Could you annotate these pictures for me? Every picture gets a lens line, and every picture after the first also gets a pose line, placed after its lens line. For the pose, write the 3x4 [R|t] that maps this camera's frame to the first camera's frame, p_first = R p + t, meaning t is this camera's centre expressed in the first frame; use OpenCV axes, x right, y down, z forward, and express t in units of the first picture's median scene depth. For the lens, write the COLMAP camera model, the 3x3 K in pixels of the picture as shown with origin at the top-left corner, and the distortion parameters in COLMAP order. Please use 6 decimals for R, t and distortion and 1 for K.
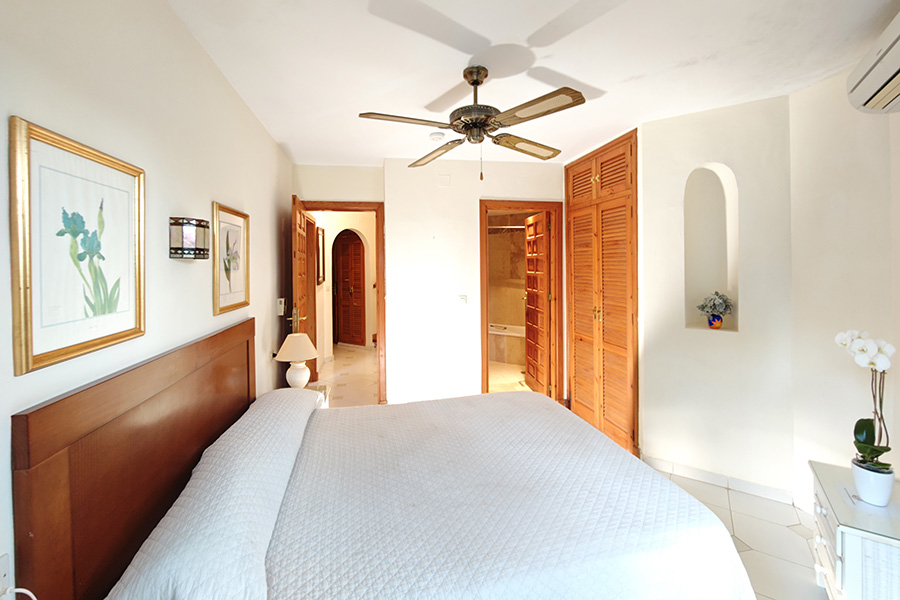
lens RADIAL K [[373.7, 0, 447.0], [0, 373.7, 267.9], [0, 0, 1]] dist [-0.002446, -0.000023]
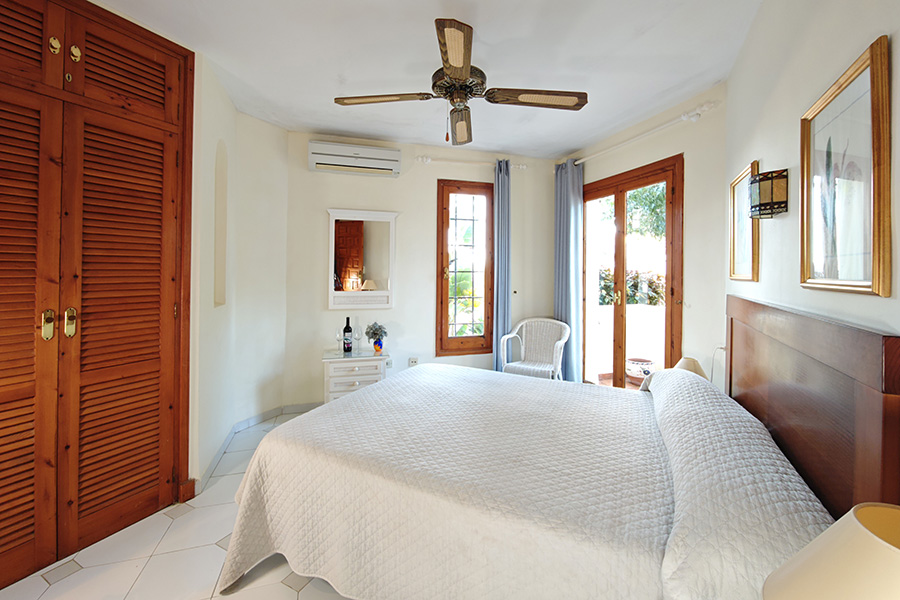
lens RADIAL K [[373.7, 0, 447.0], [0, 373.7, 267.9], [0, 0, 1]] dist [-0.002446, -0.000023]
pose [[-0.791673, 0.008637, 0.610884, -0.317944], [0.004664, 0.999956, -0.008094, 0.060283], [-0.610928, -0.003559, -0.791678, 1.152890]]
